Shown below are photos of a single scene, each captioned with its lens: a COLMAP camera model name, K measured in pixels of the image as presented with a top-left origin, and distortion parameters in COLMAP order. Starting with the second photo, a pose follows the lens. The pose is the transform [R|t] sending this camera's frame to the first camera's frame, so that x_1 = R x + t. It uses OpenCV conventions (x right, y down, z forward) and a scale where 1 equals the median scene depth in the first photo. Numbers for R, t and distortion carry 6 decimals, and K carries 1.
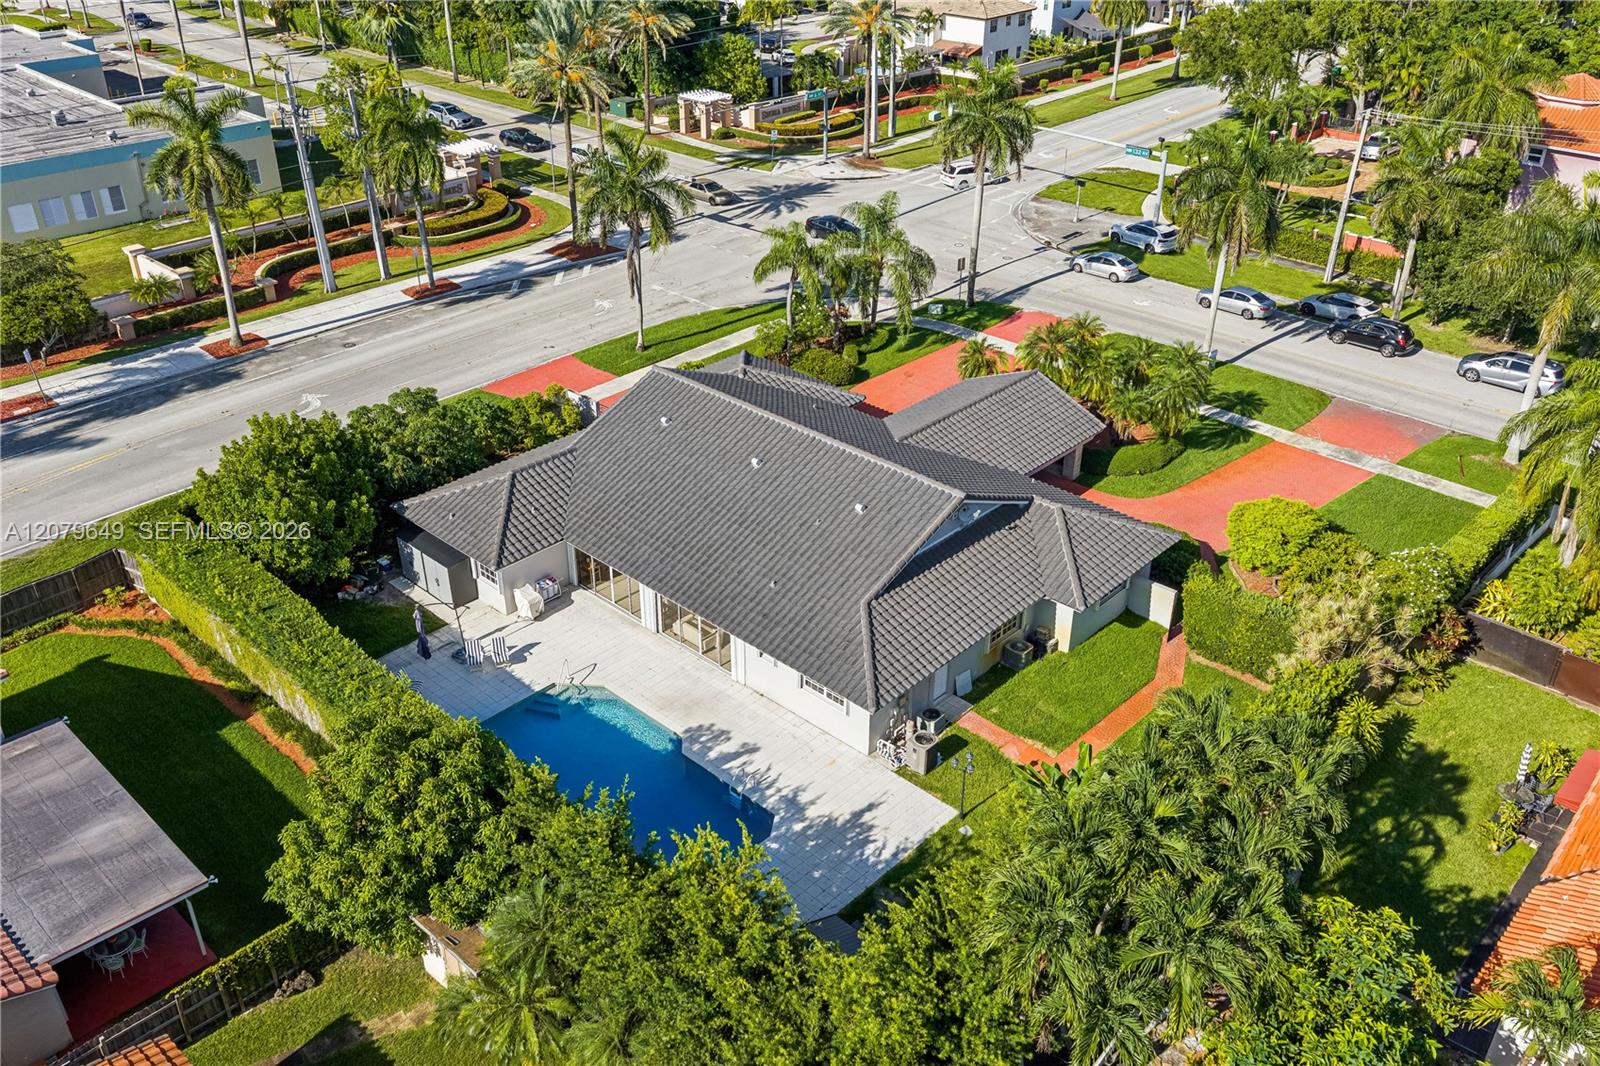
lens RADIAL K [[1317.9, 0, 796.2], [0, 1317.9, 533.0], [0, 0, 1]] dist [0.013205, -0.006060]
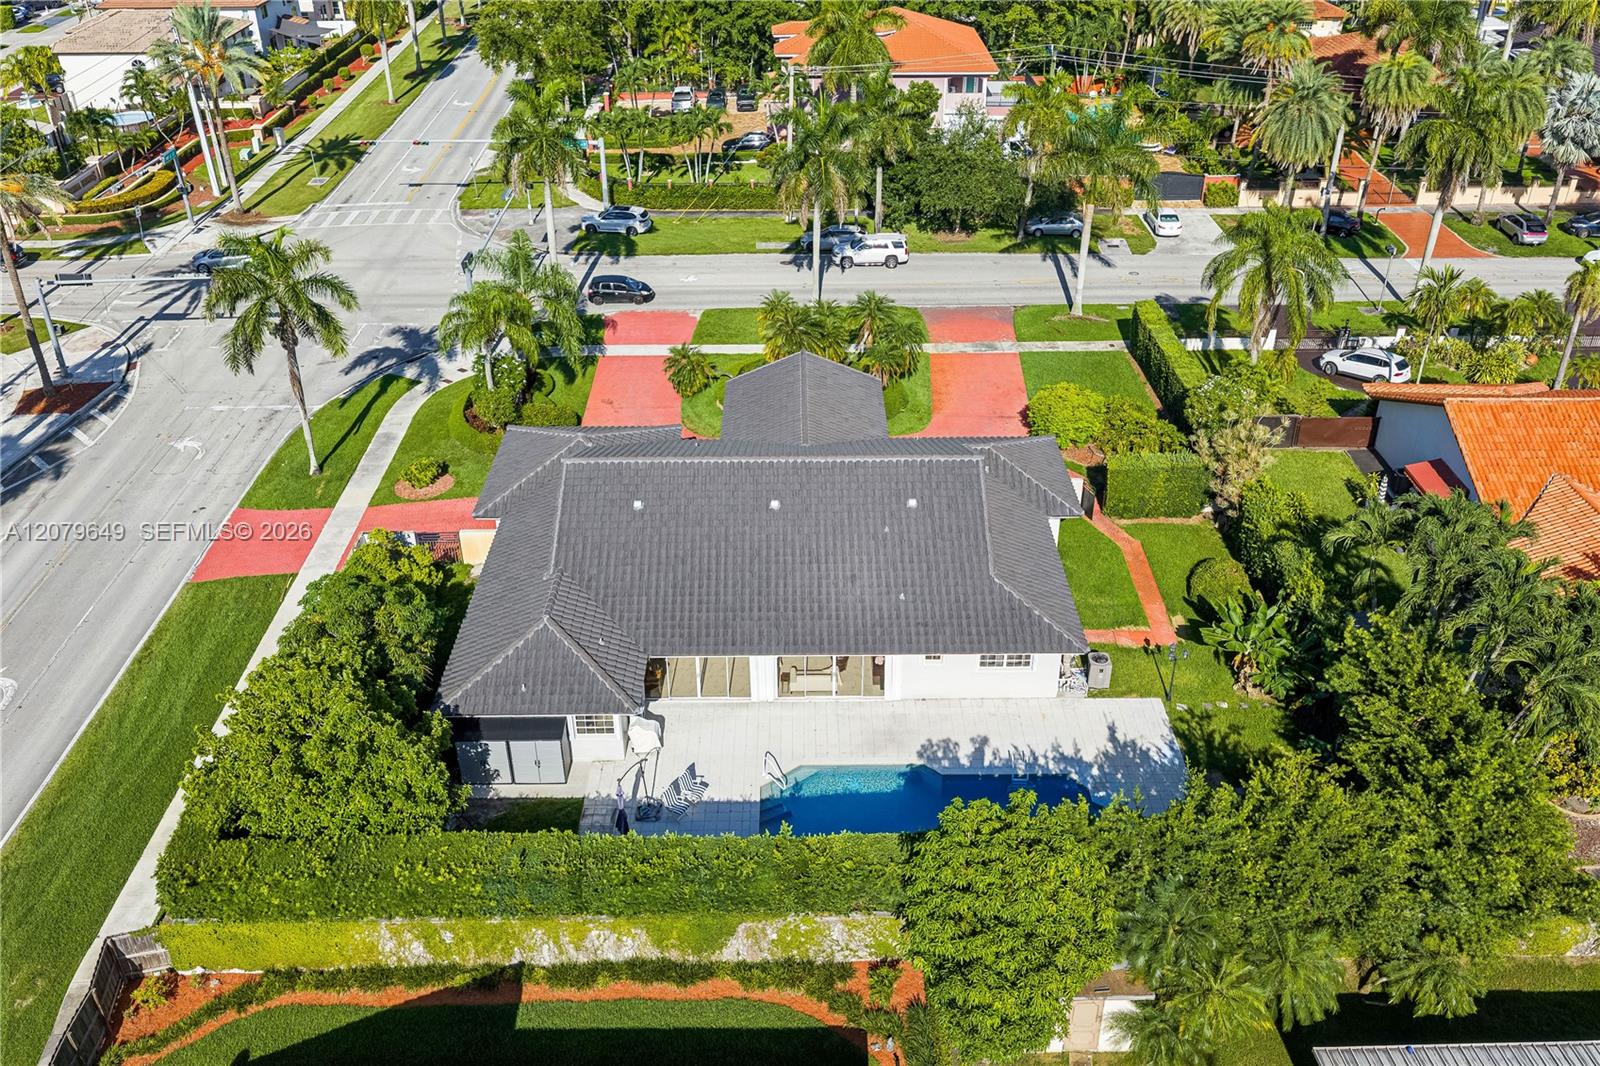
lens RADIAL K [[1328.2, 0, 800.0], [0, 1328.2, 533.0], [0, 0, 1]] dist [0.021697, -0.051836]
pose [[0.723799, -0.365161, 0.585468, -0.361136], [0.355395, 0.924577, 0.137301, -0.096883], [-0.591447, 0.108694, 0.798985, 0.110368]]
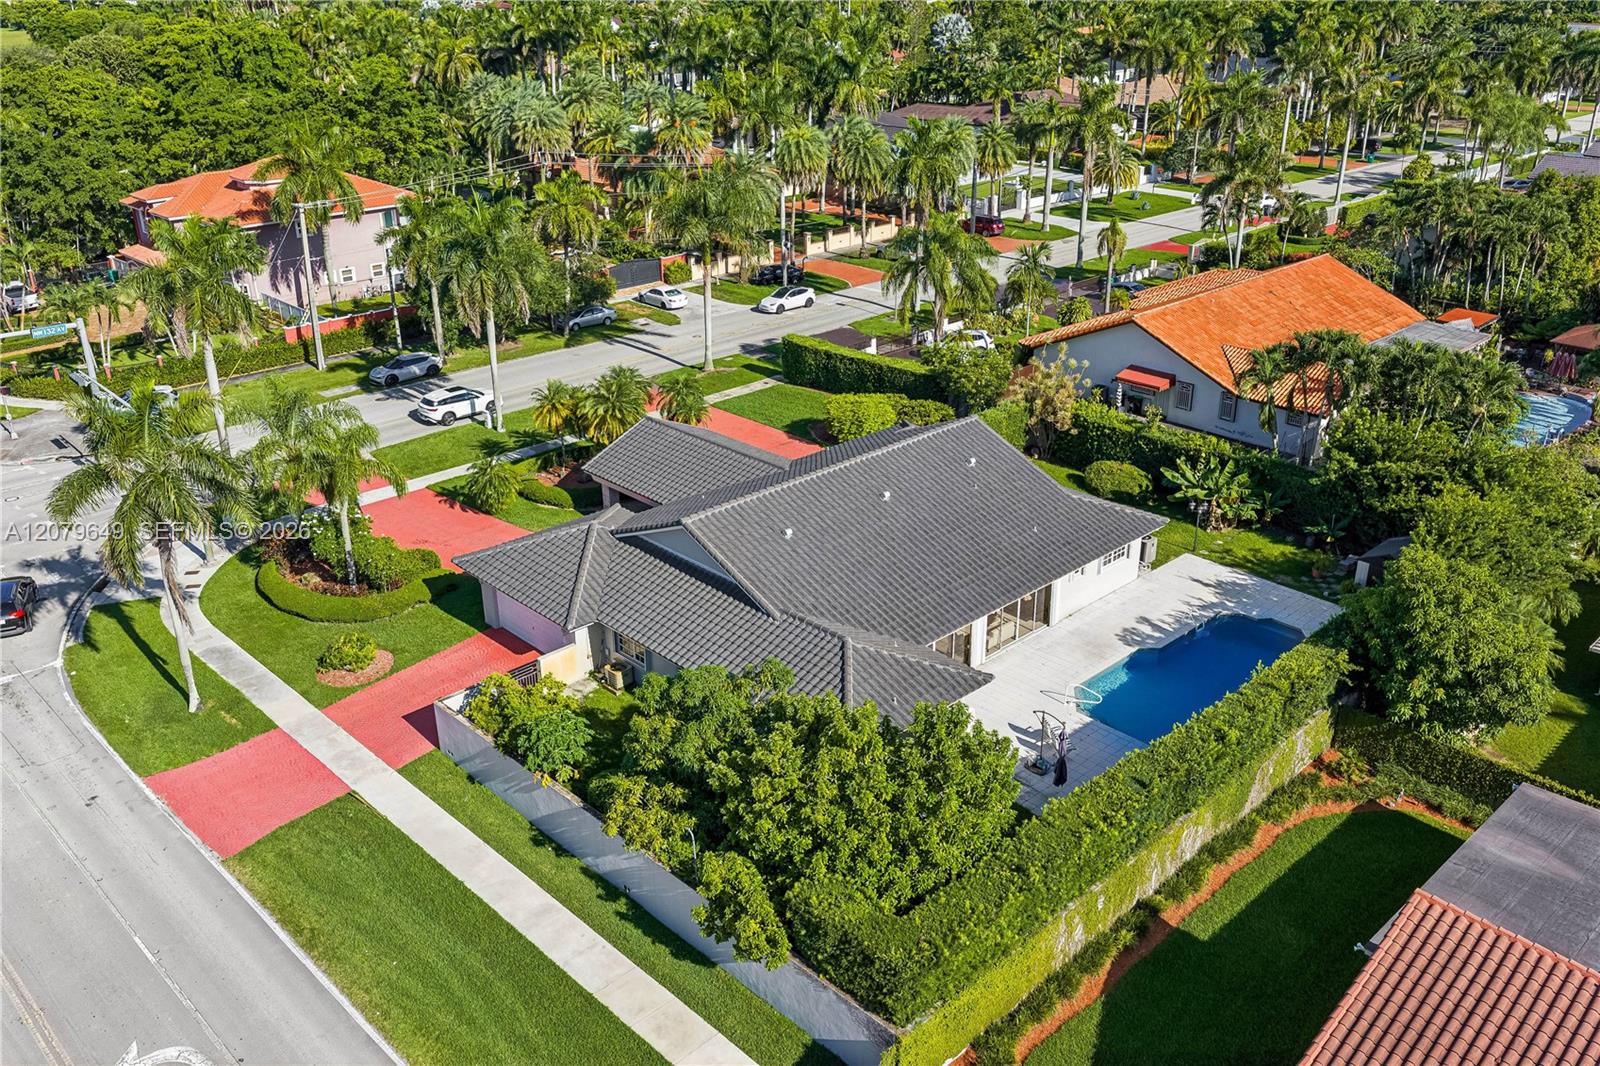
lens RADIAL K [[1338.4, 0, 800.0], [0, 1338.4, 533.0], [0, 0, 1]] dist [0.004601, -0.019172]
pose [[0.057655, -0.404491, 0.912723, -0.584714], [0.513612, 0.795990, 0.320315, -0.233523], [-0.856083, 0.450318, 0.253645, 0.474370]]
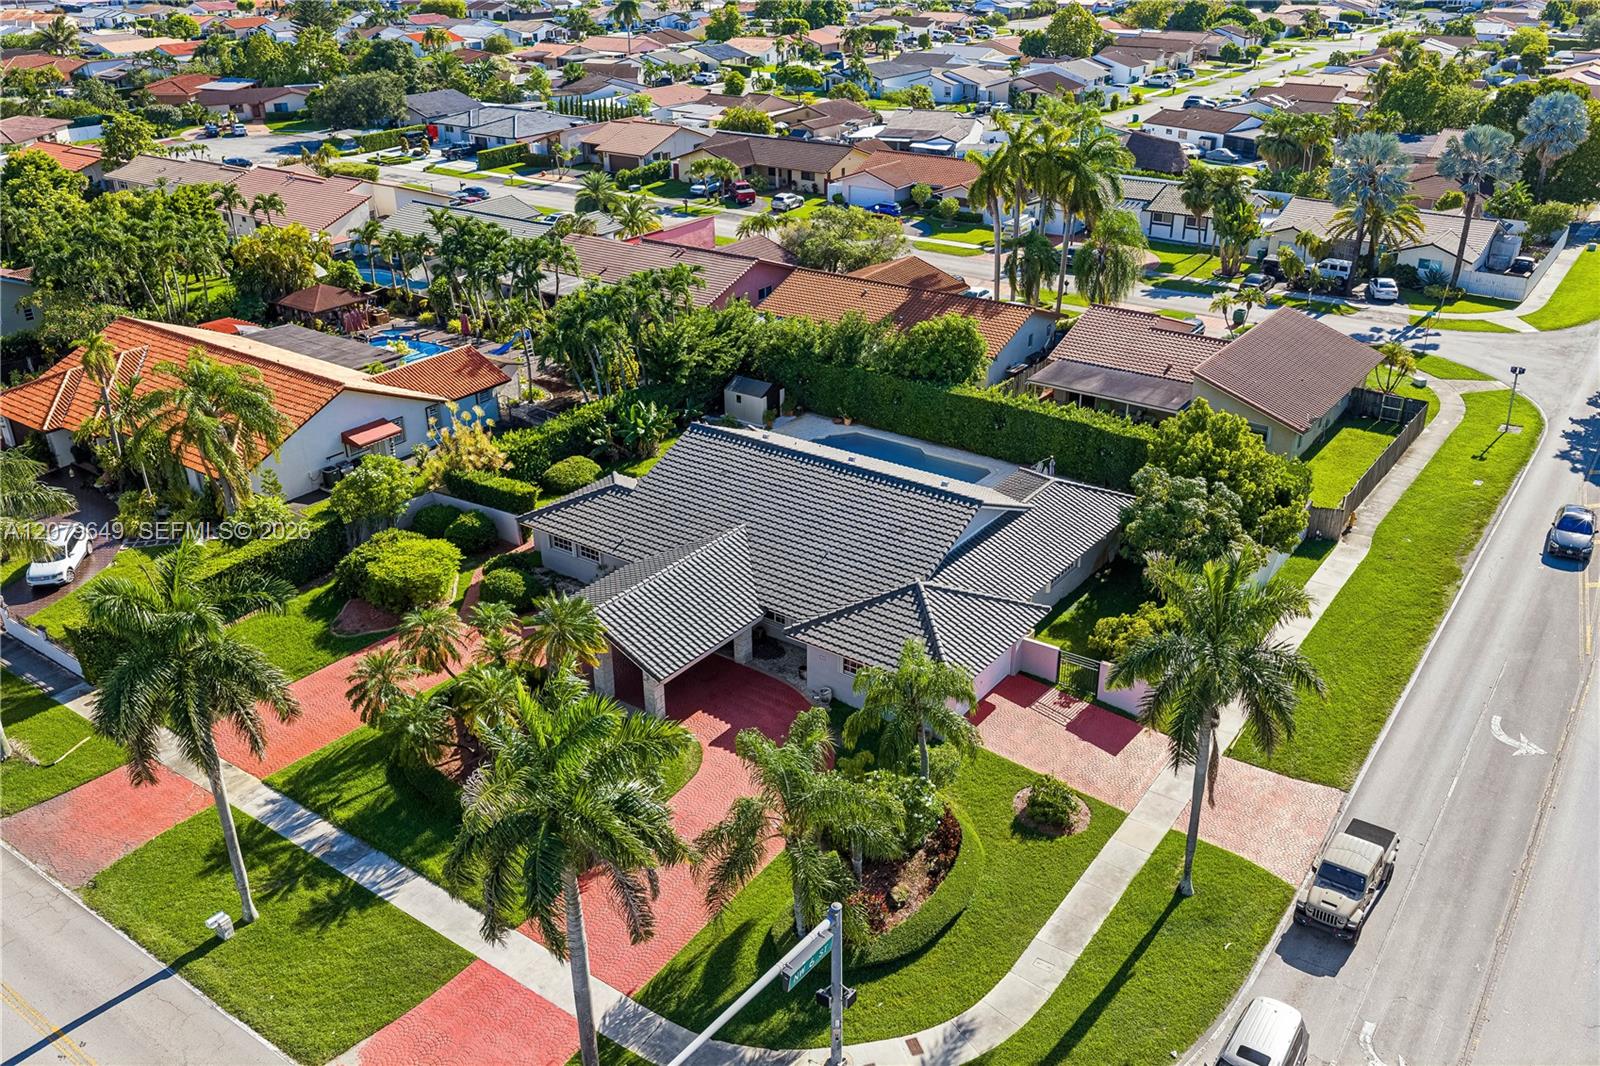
lens RADIAL K [[1328.2, 0, 800.0], [0, 1328.2, 533.0], [0, 0, 1]] dist [0.021697, -0.051836]
pose [[-0.991665, 0.059202, -0.114435, 0.099127], [-0.062096, 0.558612, 0.827101, -0.627226], [0.112891, 0.827313, -0.550280, 1.032678]]
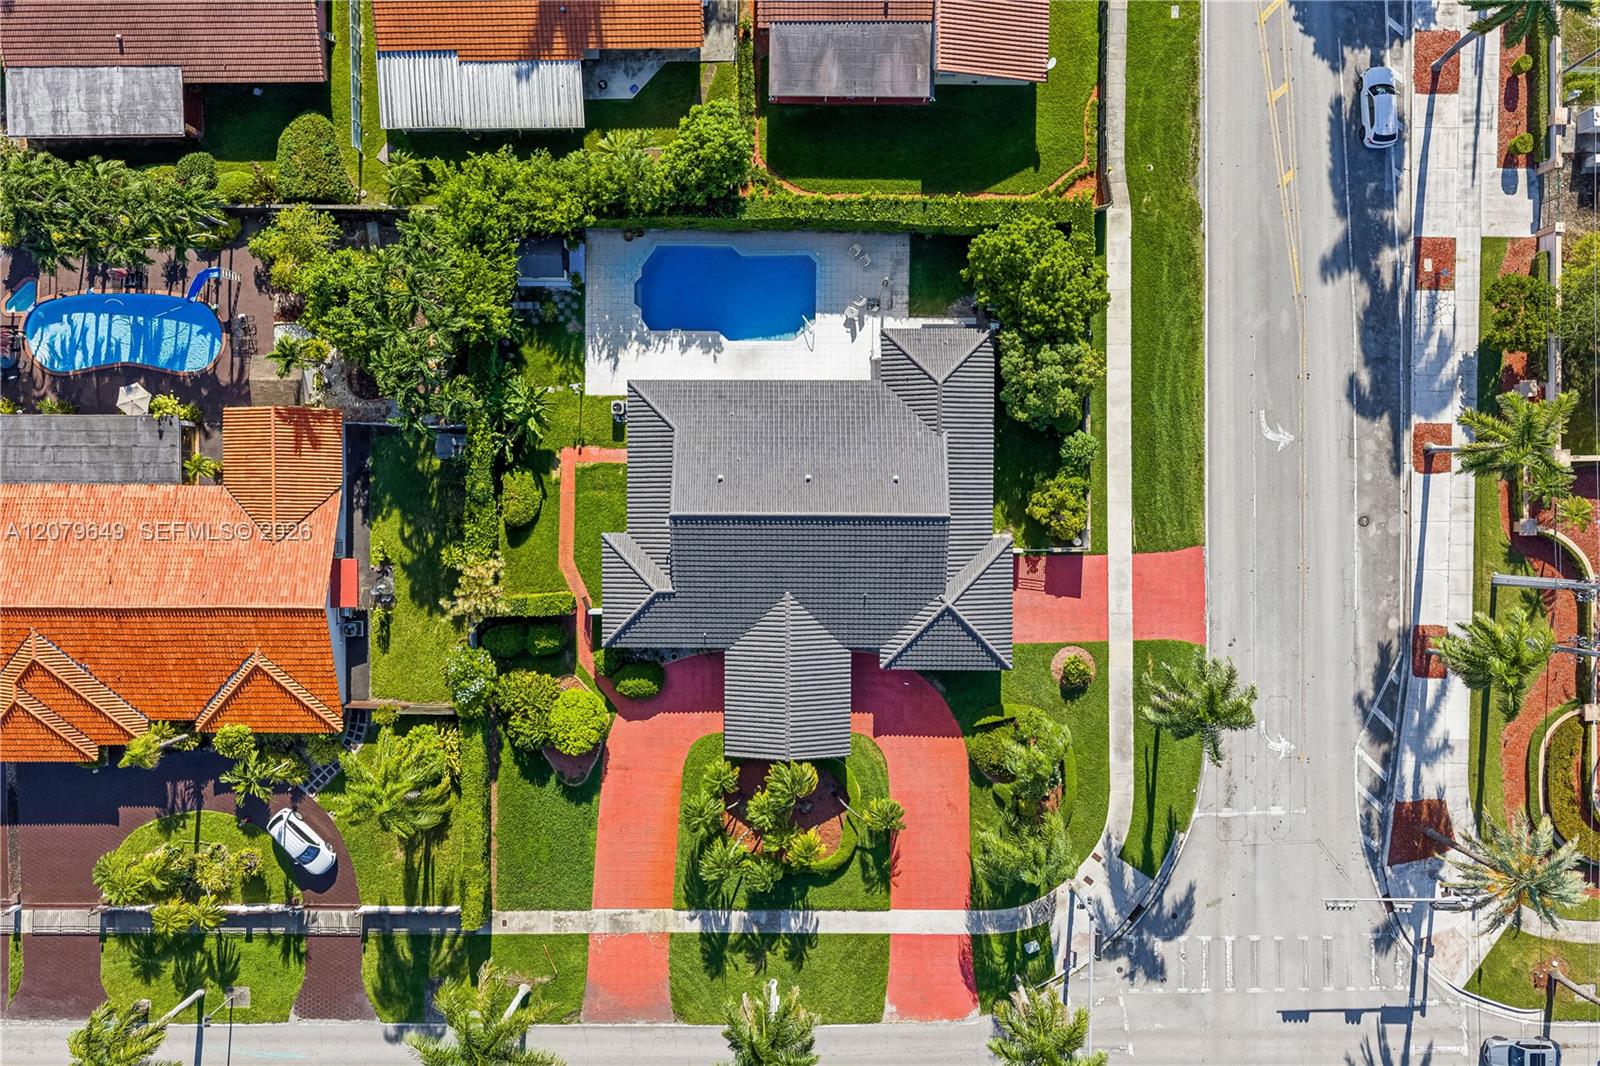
lens RADIAL K [[1338.4, 0, 800.0], [0, 1338.4, 533.0], [0, 0, 1]] dist [0.004601, -0.019172]
pose [[-0.730052, 0.683263, 0.013233, 0.000145], [-0.350864, -0.391366, 0.850722, -0.836455], [0.586446, 0.616428, 0.525450, 0.118655]]
